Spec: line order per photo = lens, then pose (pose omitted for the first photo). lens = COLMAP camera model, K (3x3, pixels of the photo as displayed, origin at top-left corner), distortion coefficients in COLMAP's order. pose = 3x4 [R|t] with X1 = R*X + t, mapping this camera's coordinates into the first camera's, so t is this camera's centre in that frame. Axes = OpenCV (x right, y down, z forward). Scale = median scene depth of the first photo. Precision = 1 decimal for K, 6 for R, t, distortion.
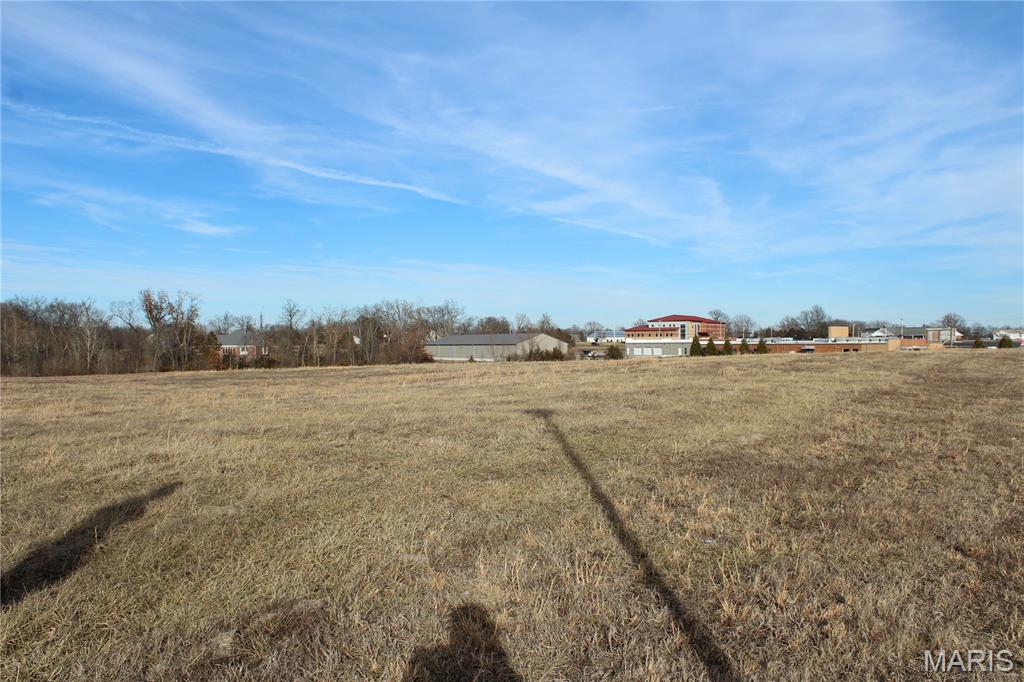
lens RADIAL K [[556.7, 0, 518.4], [0, 556.7, 341.5], [0, 0, 1]] dist [-0.016038, 0.021762]
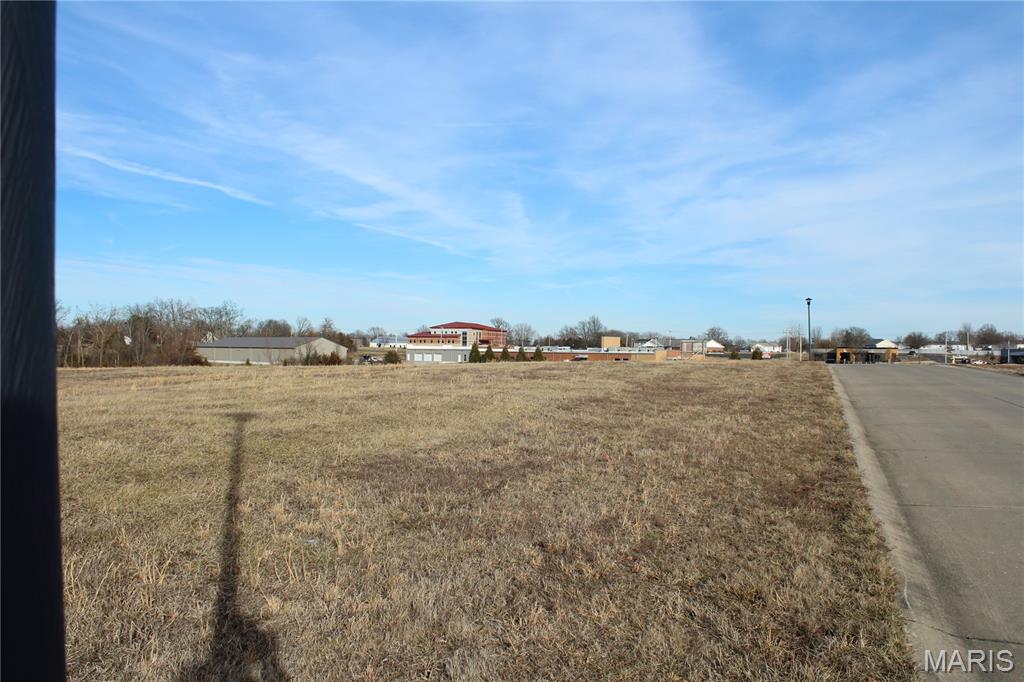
lens RADIAL K [[556.7, 0, 517.0], [0, 556.7, 317.1], [0, 0, 1]] dist [-0.016038, 0.021762]
pose [[0.992202, 0.026858, 0.121712, 0.267360], [-0.019047, 0.997711, -0.064890, 0.007162], [-0.123177, 0.062066, 0.990442, -0.021710]]
